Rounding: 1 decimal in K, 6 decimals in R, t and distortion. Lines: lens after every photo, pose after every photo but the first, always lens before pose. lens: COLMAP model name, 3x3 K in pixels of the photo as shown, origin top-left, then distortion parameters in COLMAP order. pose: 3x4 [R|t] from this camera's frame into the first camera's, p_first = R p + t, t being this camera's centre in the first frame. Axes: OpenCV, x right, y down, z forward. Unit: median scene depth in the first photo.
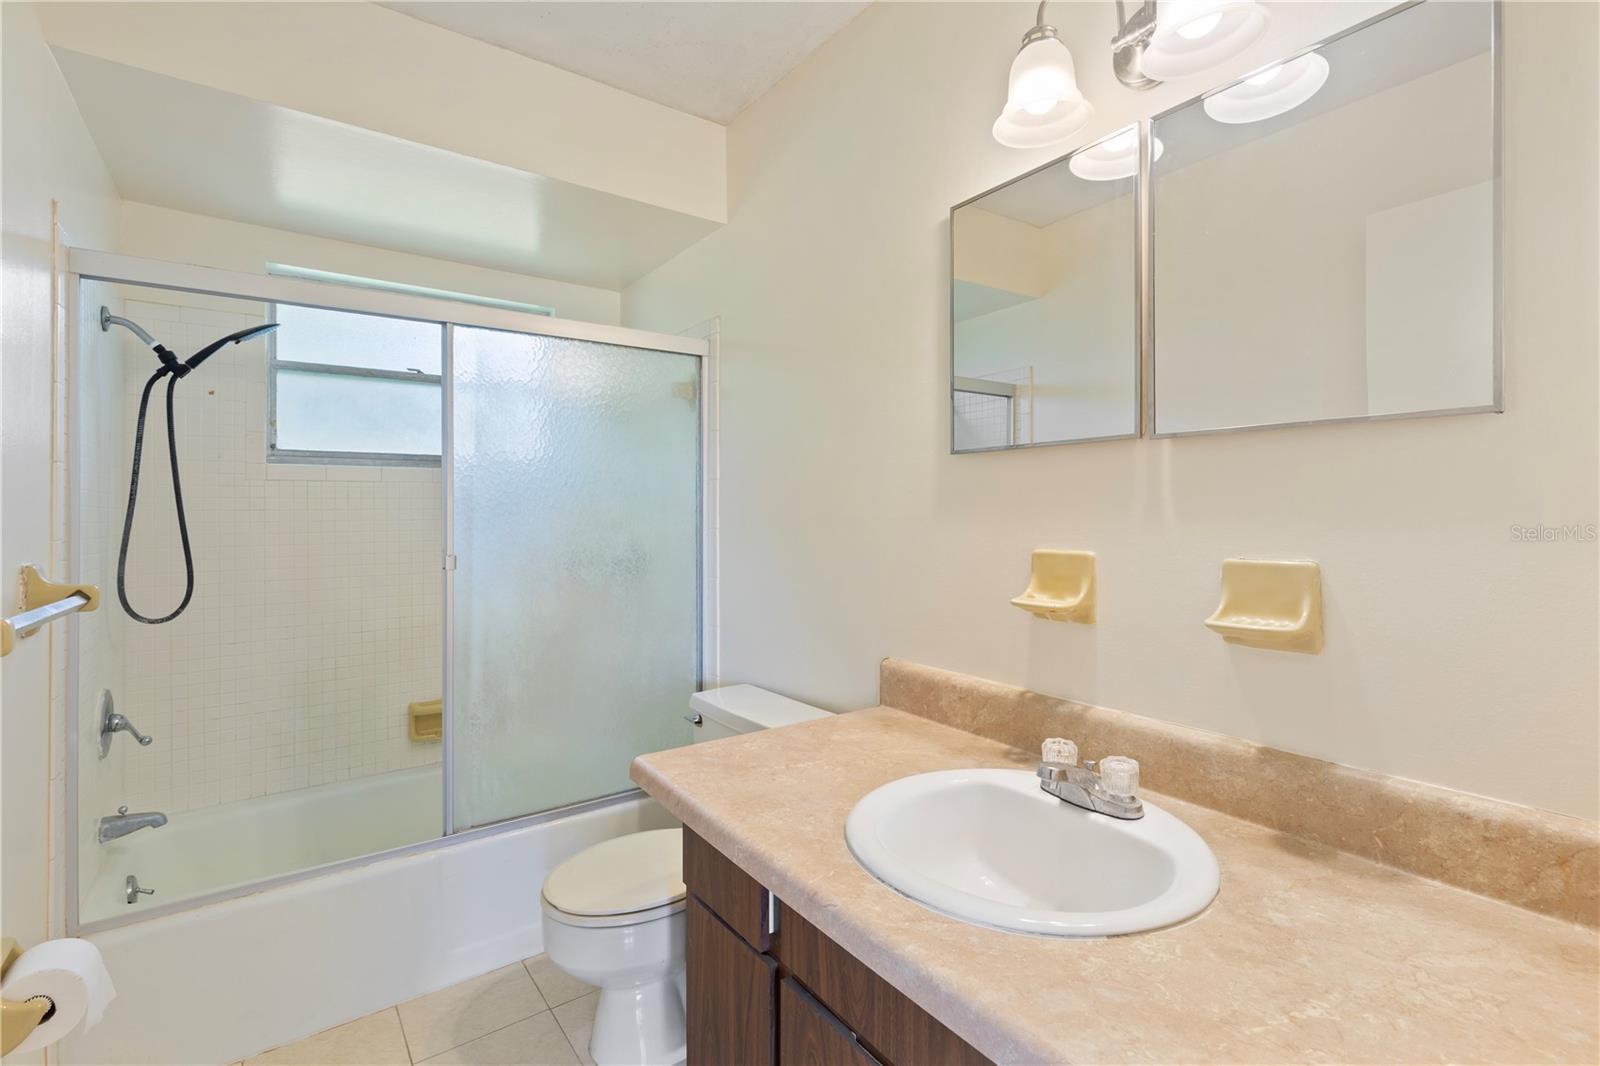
lens RADIAL K [[734.8, 0, 804.8], [0, 734.8, 524.7], [0, 0, 1]] dist [0.002230, -0.000050]
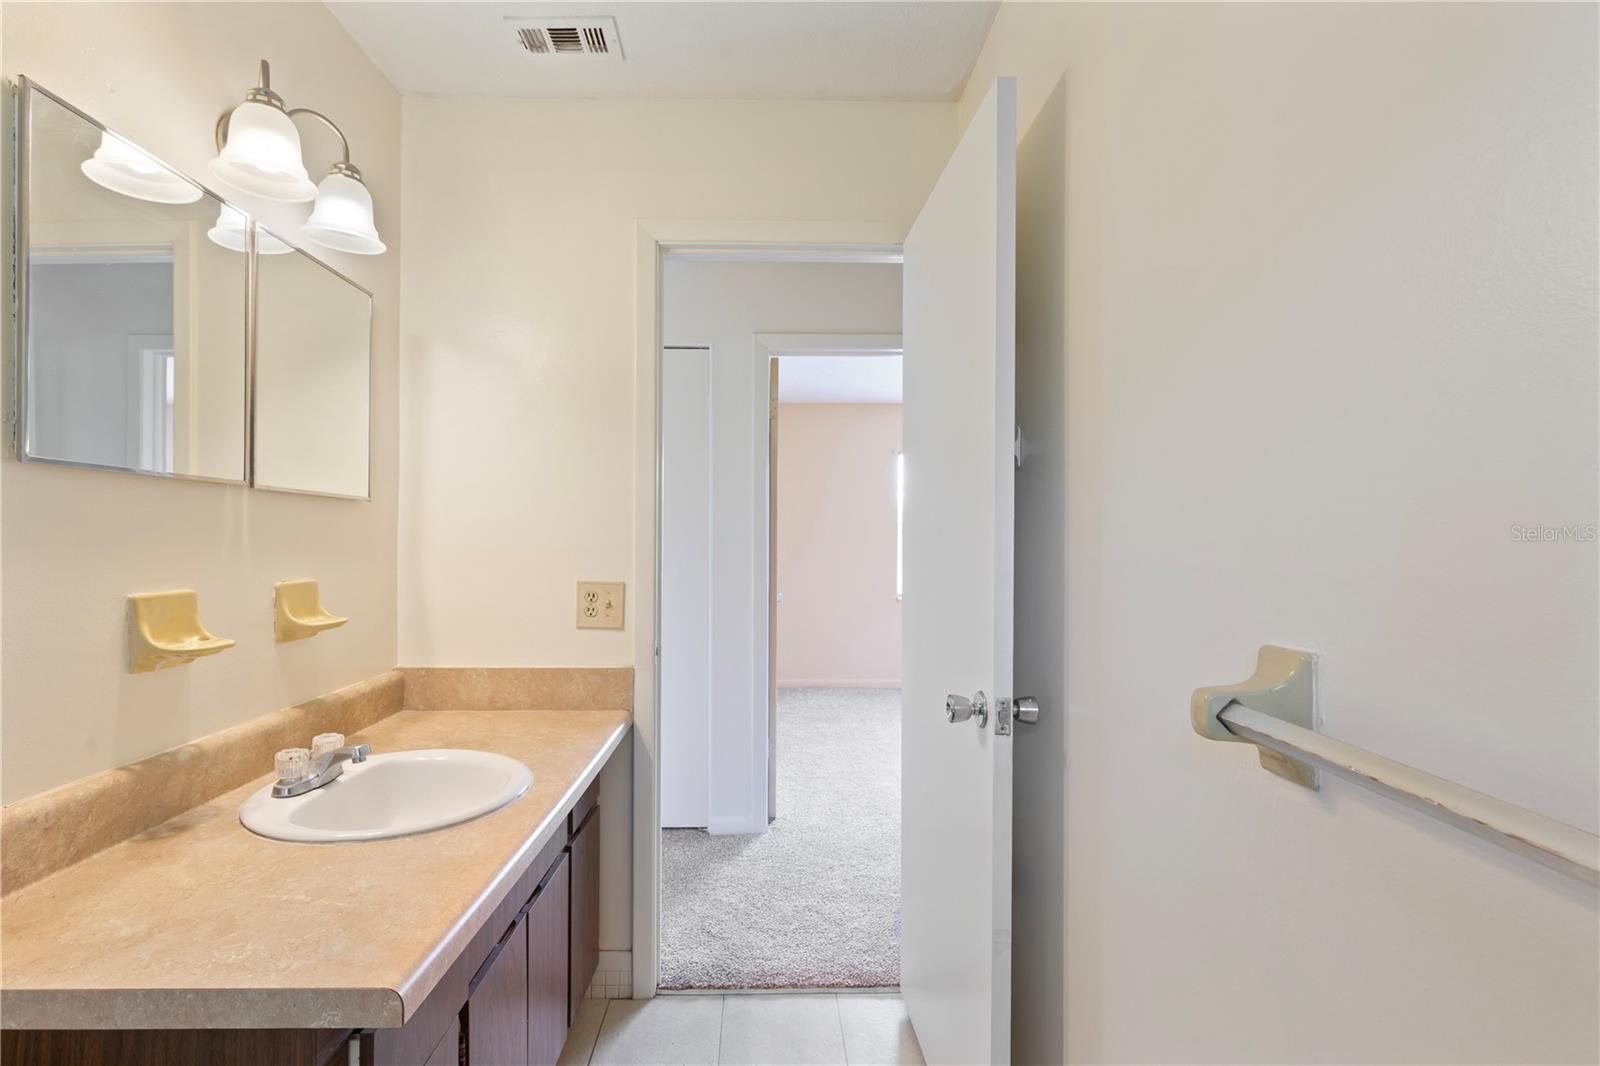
lens RADIAL K [[734.8, 0, 800.1], [0, 734.8, 533.4], [0, 0, 1]] dist [0.002230, -0.000050]
pose [[-0.839311, 0.006909, 0.543608, -0.811692], [0.008578, 0.999963, 0.000536, -0.031399], [-0.543584, 0.005113, -0.839339, 1.317621]]
